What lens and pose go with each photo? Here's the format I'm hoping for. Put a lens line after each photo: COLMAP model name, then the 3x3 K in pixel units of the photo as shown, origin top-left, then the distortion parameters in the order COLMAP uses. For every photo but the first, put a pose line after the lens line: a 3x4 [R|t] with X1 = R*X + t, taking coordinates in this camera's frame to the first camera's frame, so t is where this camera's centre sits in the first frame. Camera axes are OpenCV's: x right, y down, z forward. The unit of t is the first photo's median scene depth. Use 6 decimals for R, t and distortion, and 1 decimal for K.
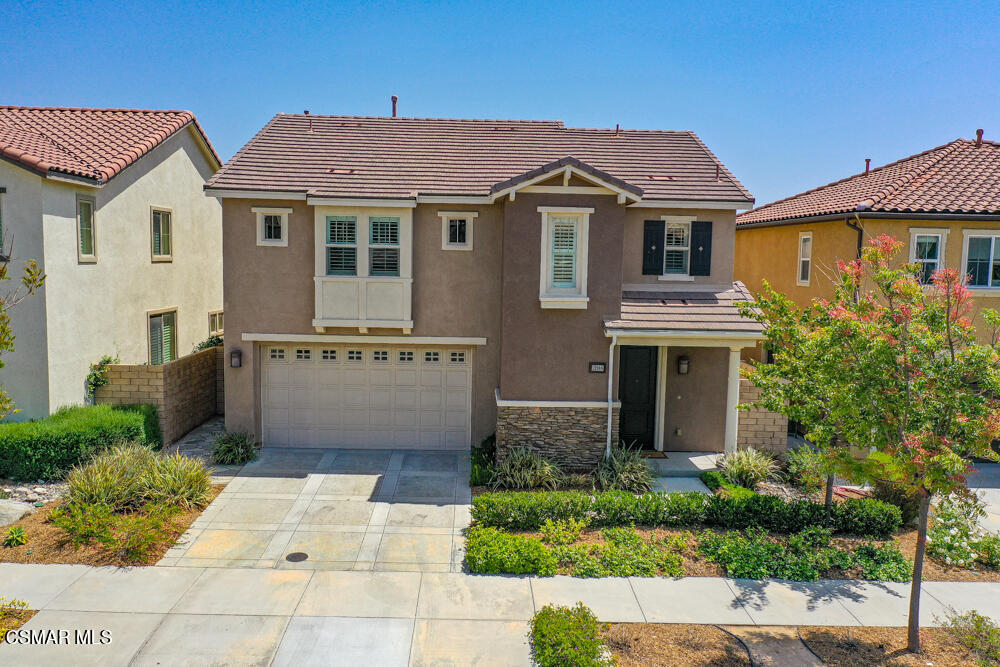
lens RADIAL K [[781.9, 0, 500.0], [0, 781.9, 333.5], [0, 0, 1]] dist [0.005855, -0.041621]
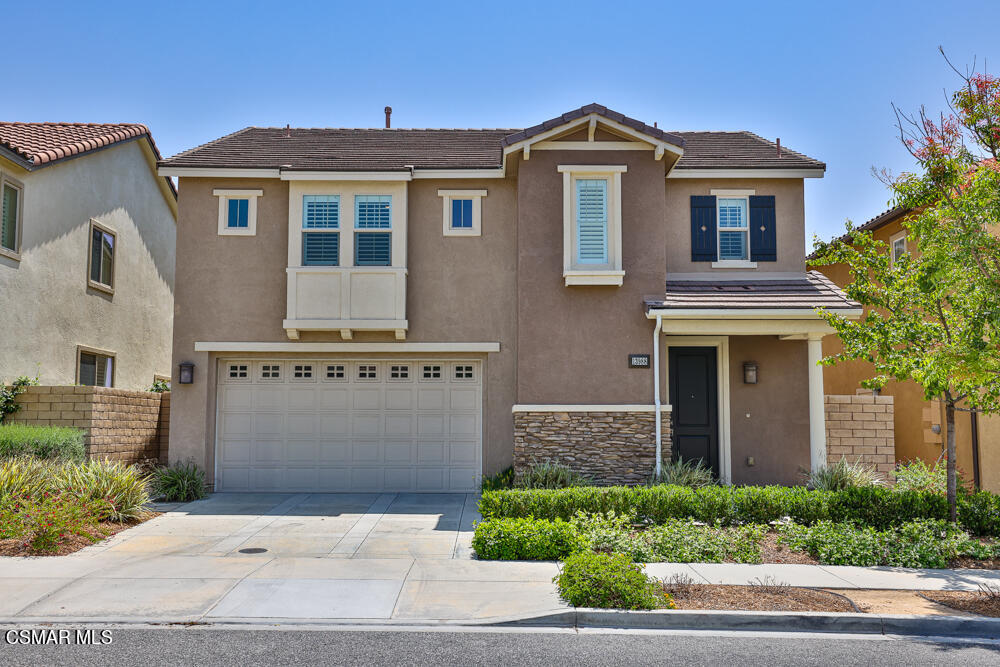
lens RADIAL K [[990.4, 0, 500.0], [0, 990.4, 333.5], [0, 0, 1]] dist [0.046531, 0.000525]
pose [[0.999478, -0.021418, -0.024181, 0.007934], [0.016302, 0.980697, -0.194851, 0.199559], [0.027887, 0.194355, 0.980535, 0.005338]]
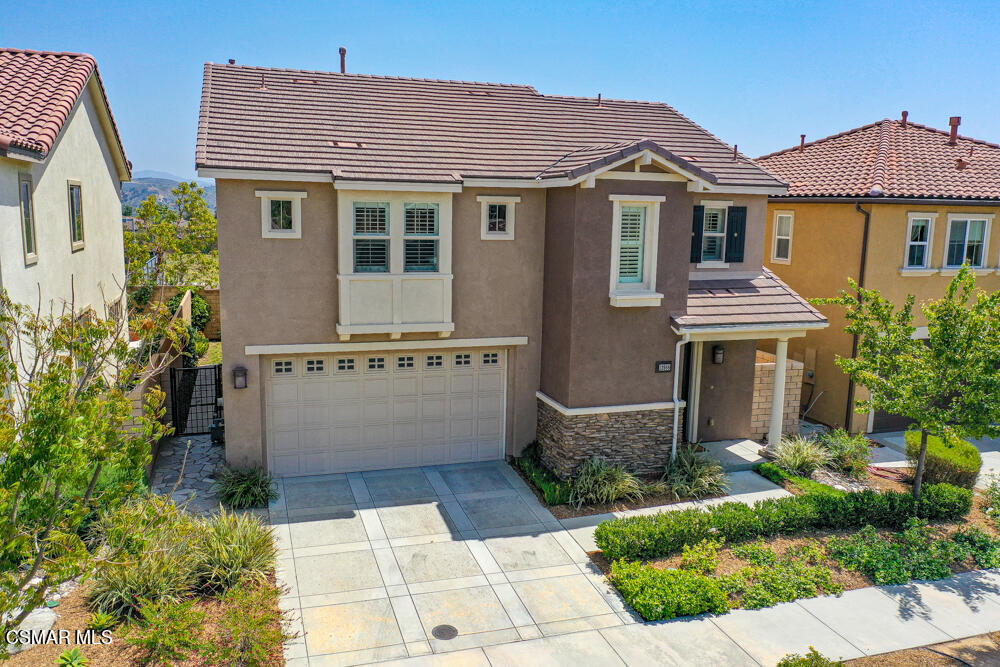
lens RADIAL K [[781.9, 0, 500.0], [0, 781.9, 333.5], [0, 0, 1]] dist [0.005855, -0.041621]
pose [[0.958342, -0.046725, 0.281775, -0.311236], [0.027273, 0.996991, 0.072565, -0.066431], [-0.284318, -0.061857, 0.956732, 0.151085]]
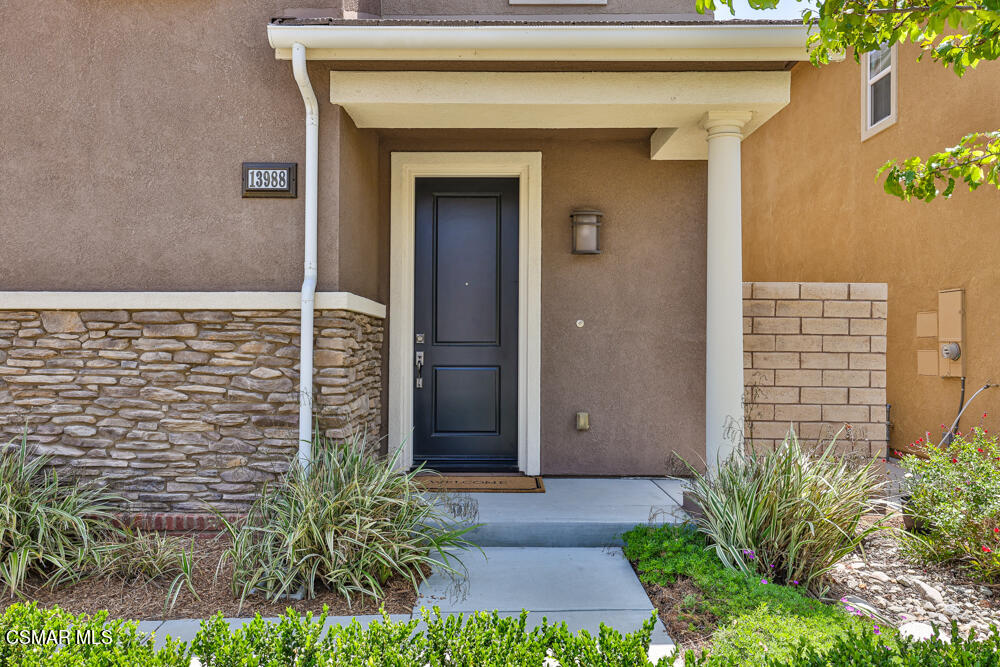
lens RADIAL K [[748.7, 0, 492.0], [0, 748.7, 332.5], [0, 0, 1]] dist [0.012911, 0.005067]
pose [[0.999118, -0.016820, -0.038473, 0.211221], [0.012289, 0.993277, -0.115112, 0.131445], [0.040150, 0.114537, 0.992607, 0.683918]]
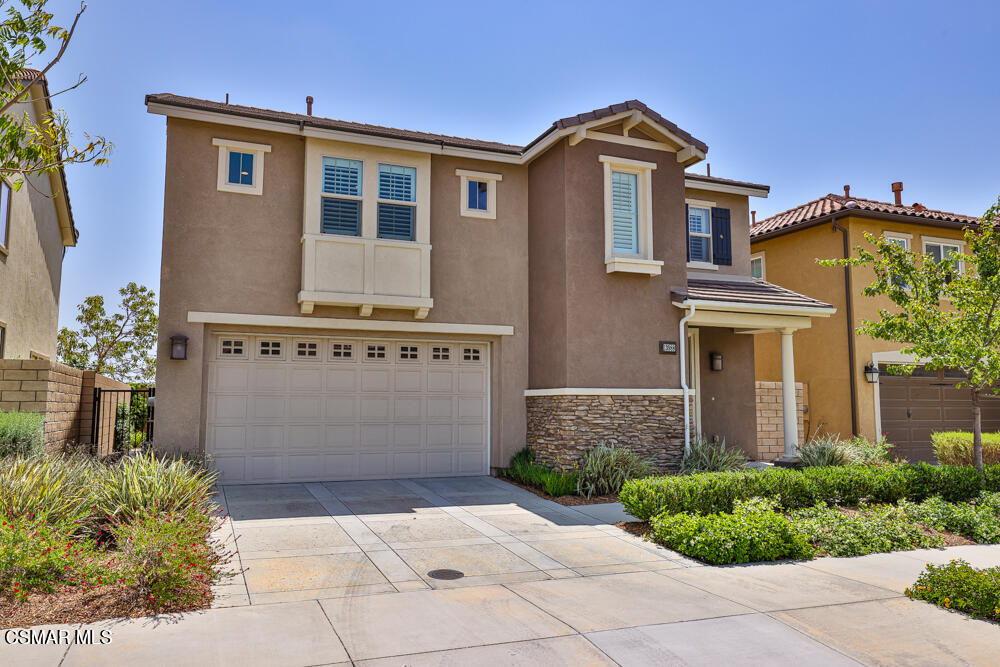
lens RADIAL K [[731.7, 0, 494.6], [0, 731.7, 331.9], [0, 0, 1]] dist [0.006253, 0.004668]
pose [[0.935114, 0.015369, 0.354012, -0.312435], [0.053695, 0.981376, -0.184440, 0.154271], [-0.350254, 0.191481, 0.916874, 0.324390]]
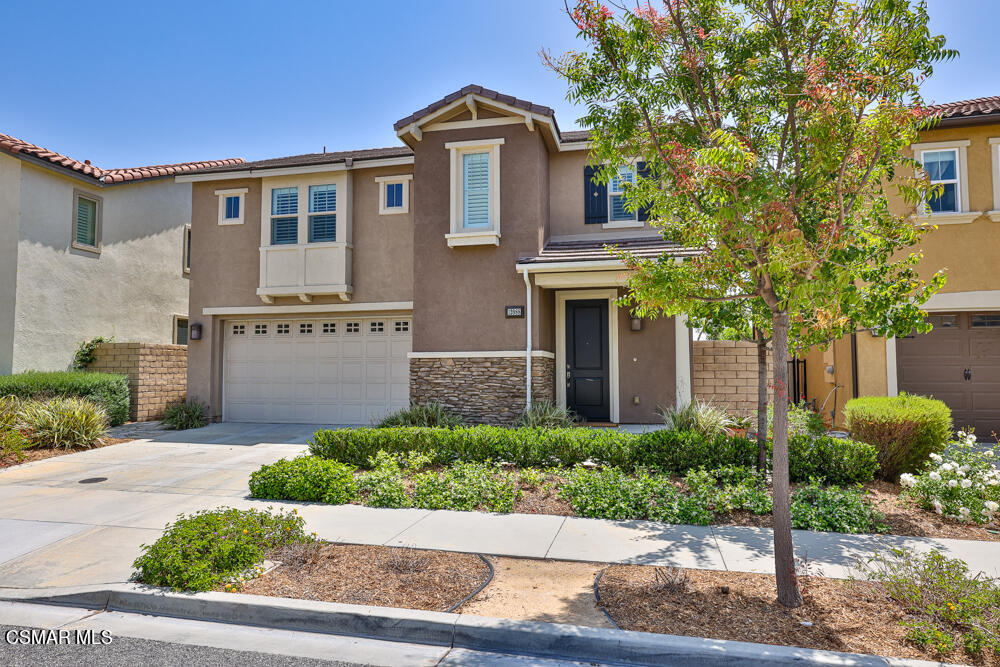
lens RADIAL K [[631.9, 0, 500.0], [0, 631.9, 333.5], [0, 0, 1]] dist [-0.005060, 0.001397]
pose [[0.968532, -0.040240, -0.245616, 0.269630], [-0.000092, 0.986785, -0.162034, 0.174926], [0.248891, 0.156958, 0.955729, 0.300094]]
